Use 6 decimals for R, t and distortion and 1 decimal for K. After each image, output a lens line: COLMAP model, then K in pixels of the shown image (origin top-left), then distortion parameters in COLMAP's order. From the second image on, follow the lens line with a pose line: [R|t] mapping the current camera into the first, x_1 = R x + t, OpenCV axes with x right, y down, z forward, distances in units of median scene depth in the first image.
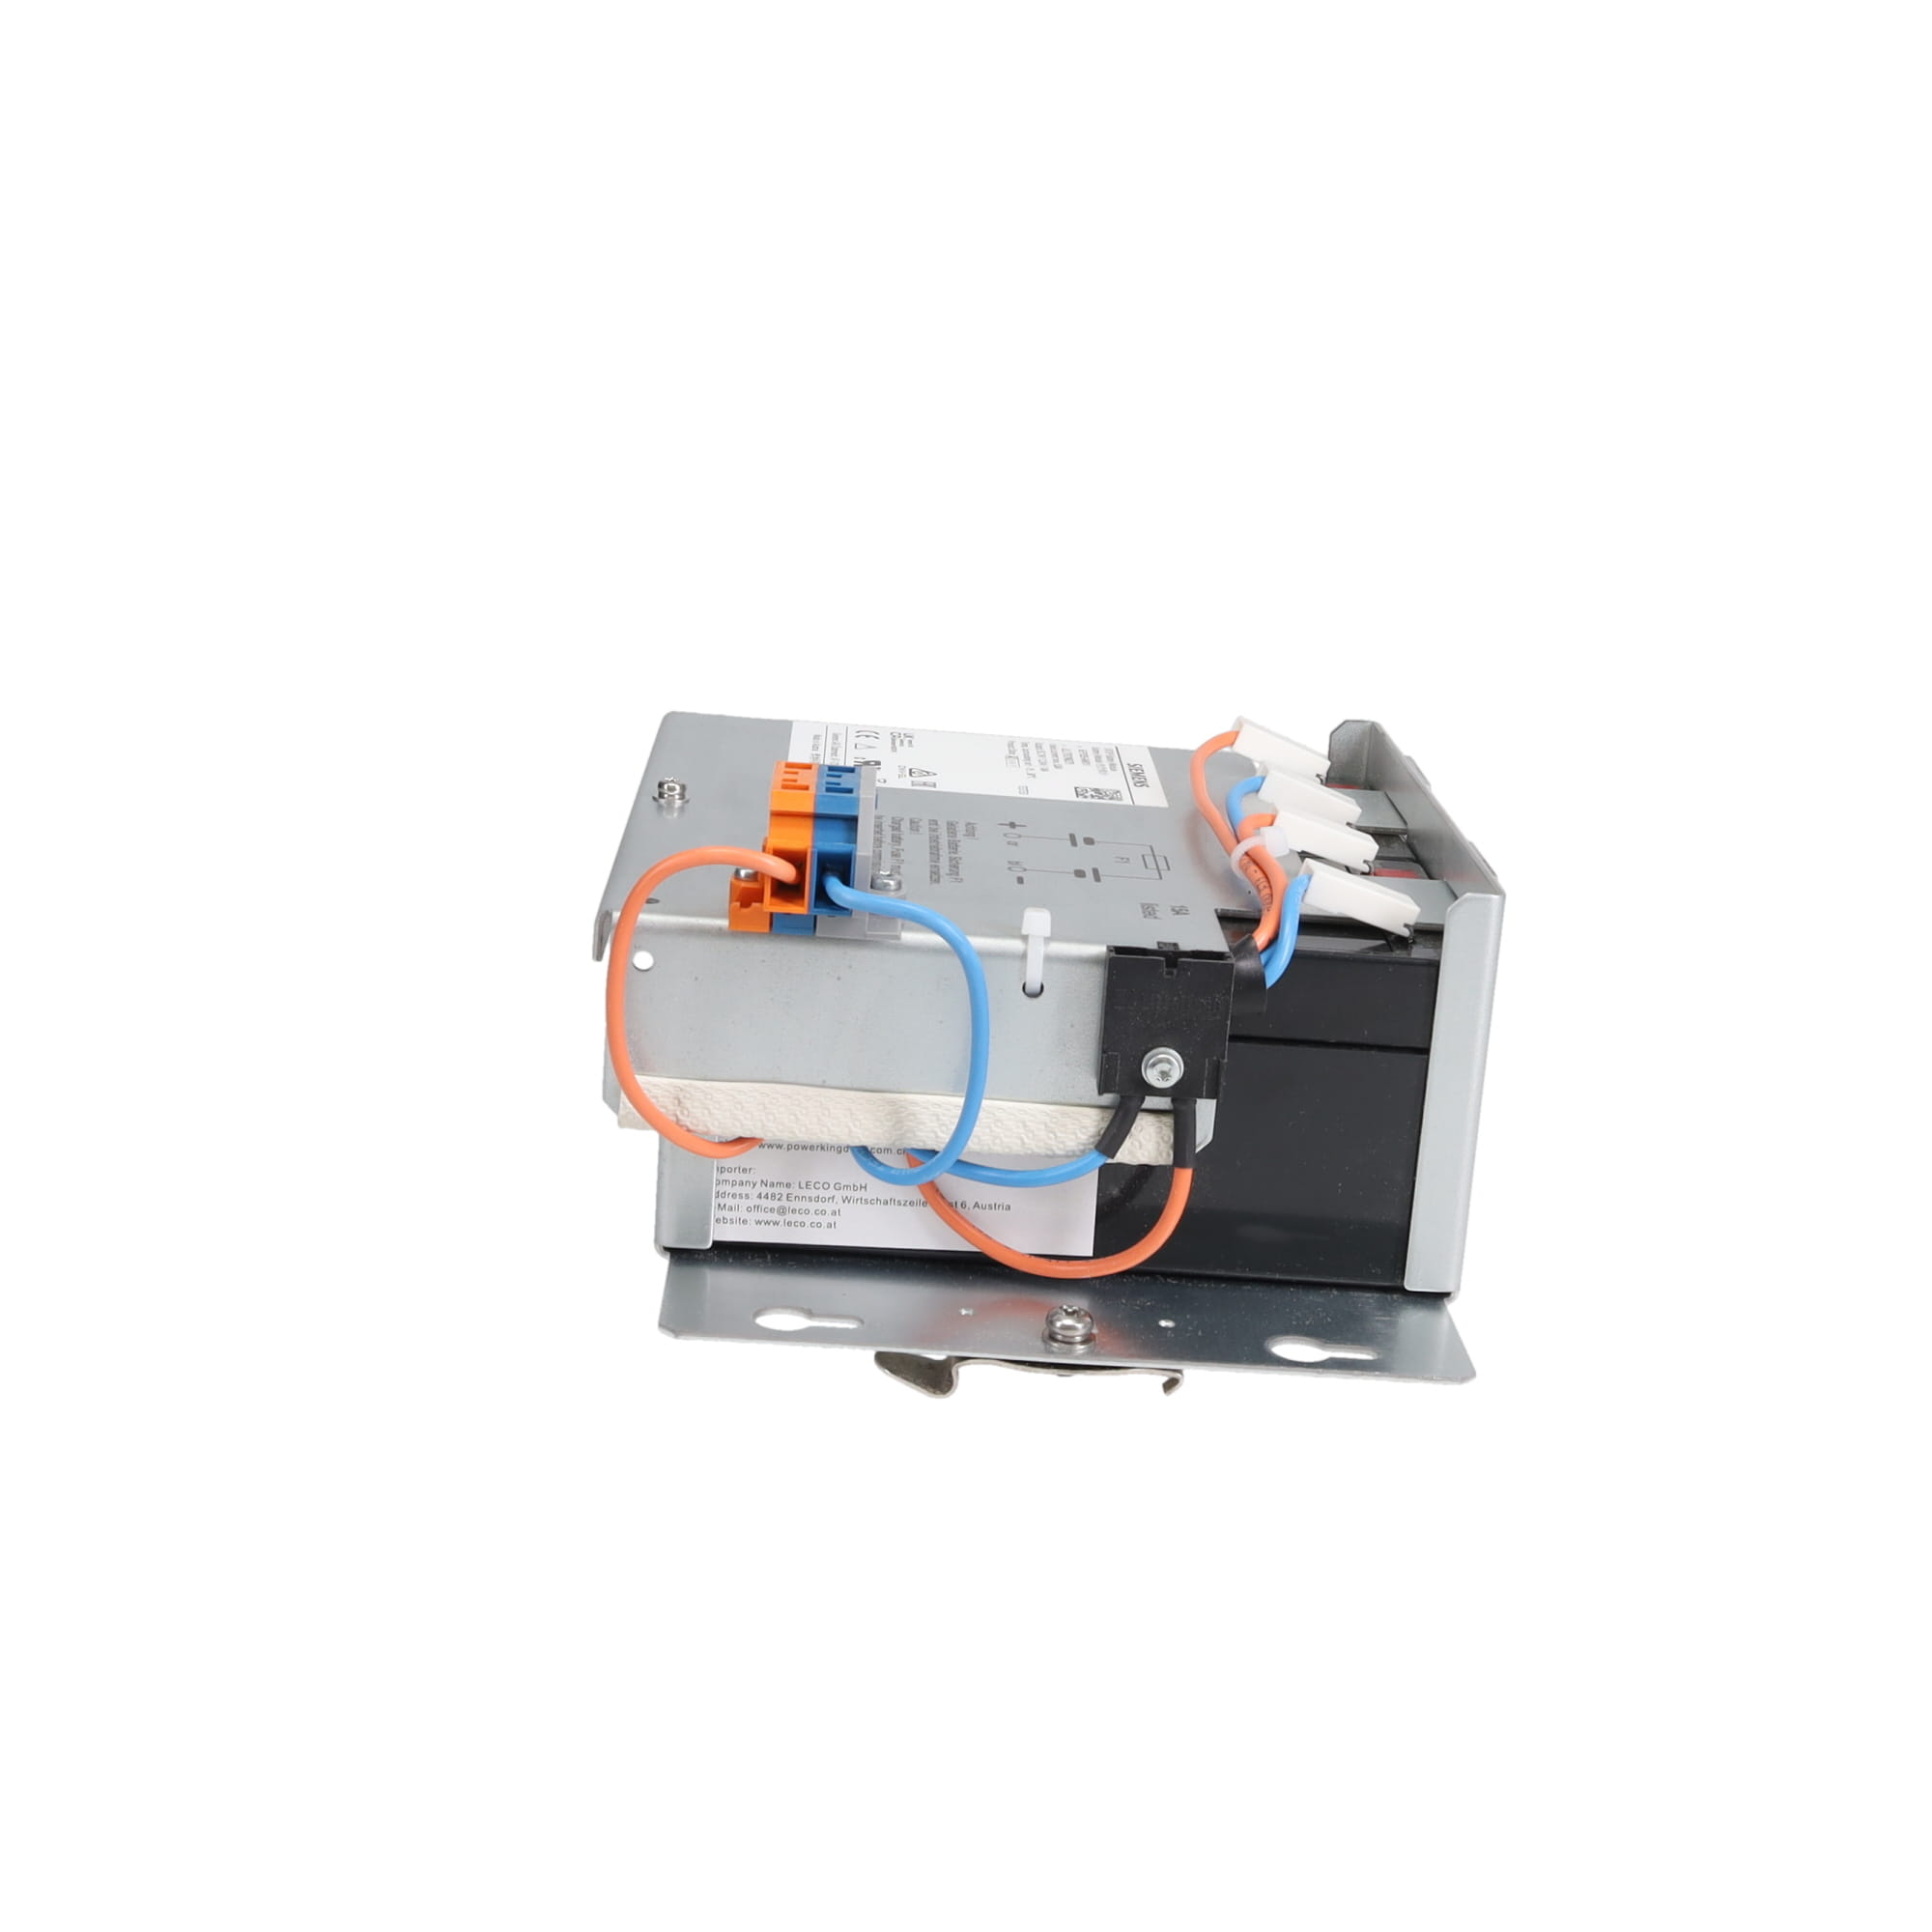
lens RADIAL K [[3108.6, 0, 966.0], [0, 3108.6, 966.0], [0, 0, 1]] dist [0.055190, 0.031949]
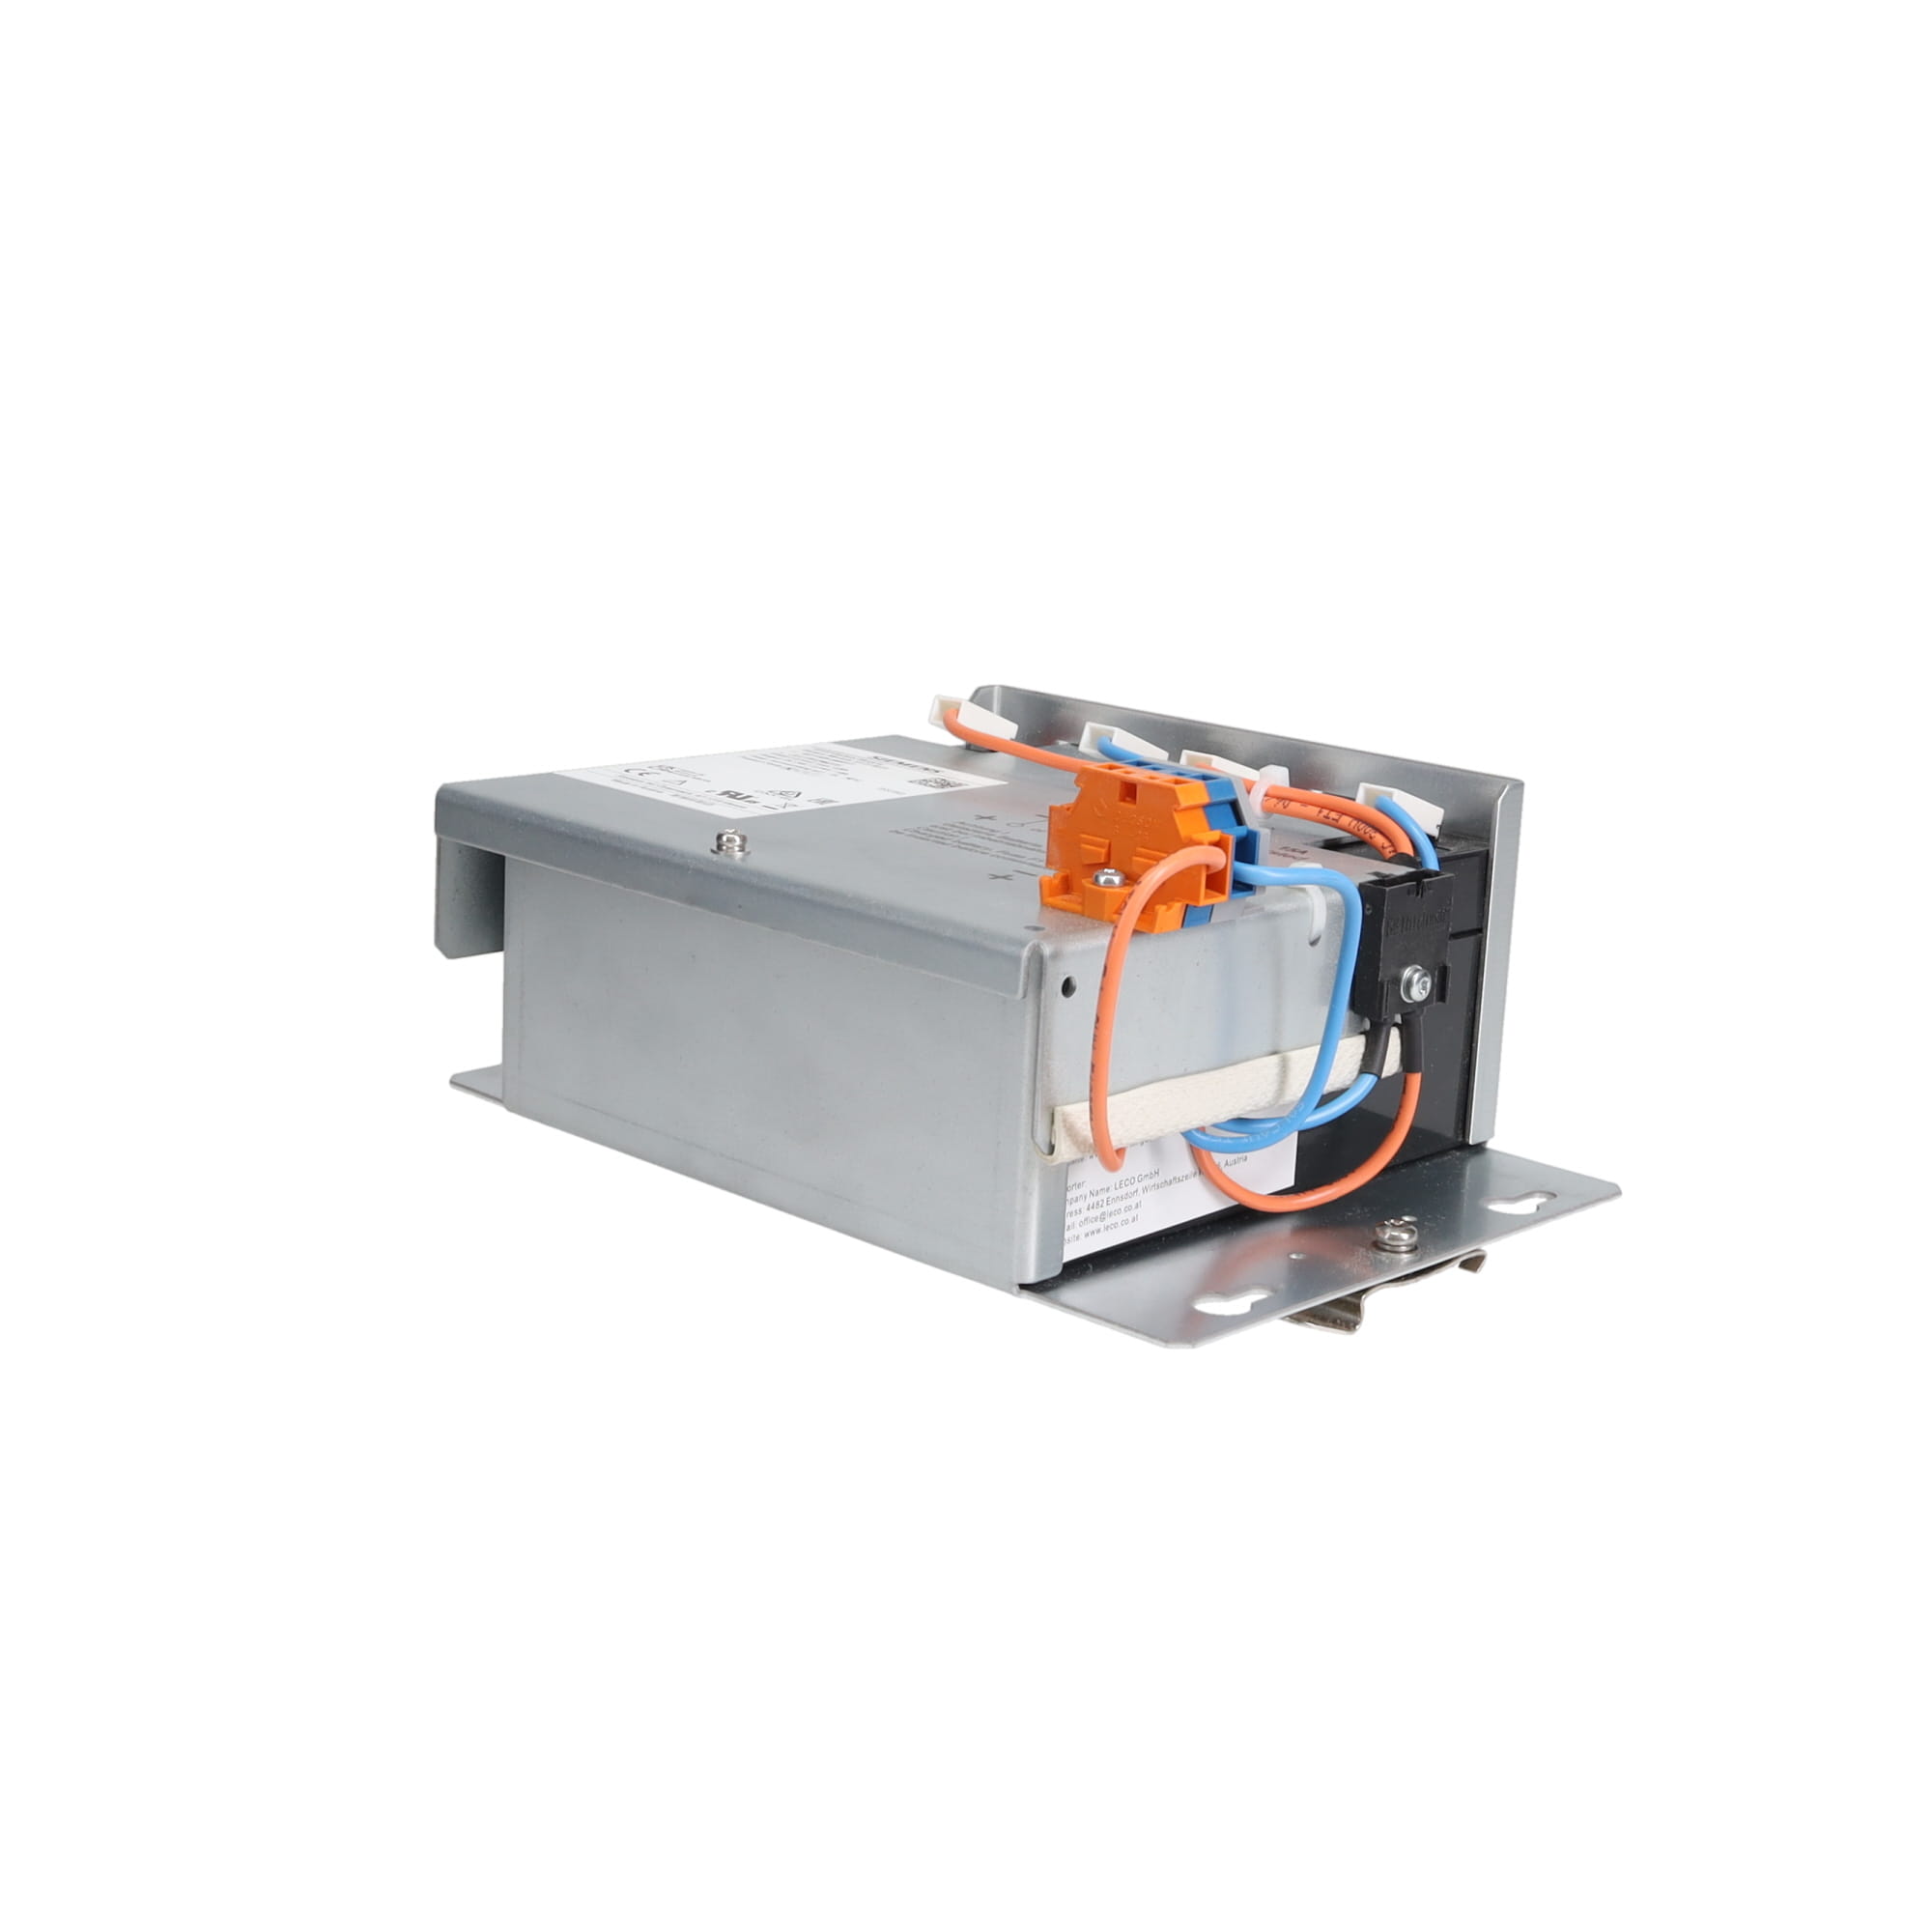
lens RADIAL K [[3108.6, 0, 966.0], [0, 3108.6, 966.0], [0, 0, 1]] dist [0.055190, 0.031949]
pose [[0.704953, -0.201780, 0.679946, -0.764490], [0.200351, 0.976286, 0.082002, -0.091339], [-0.680368, 0.078420, 0.728663, 0.308260]]
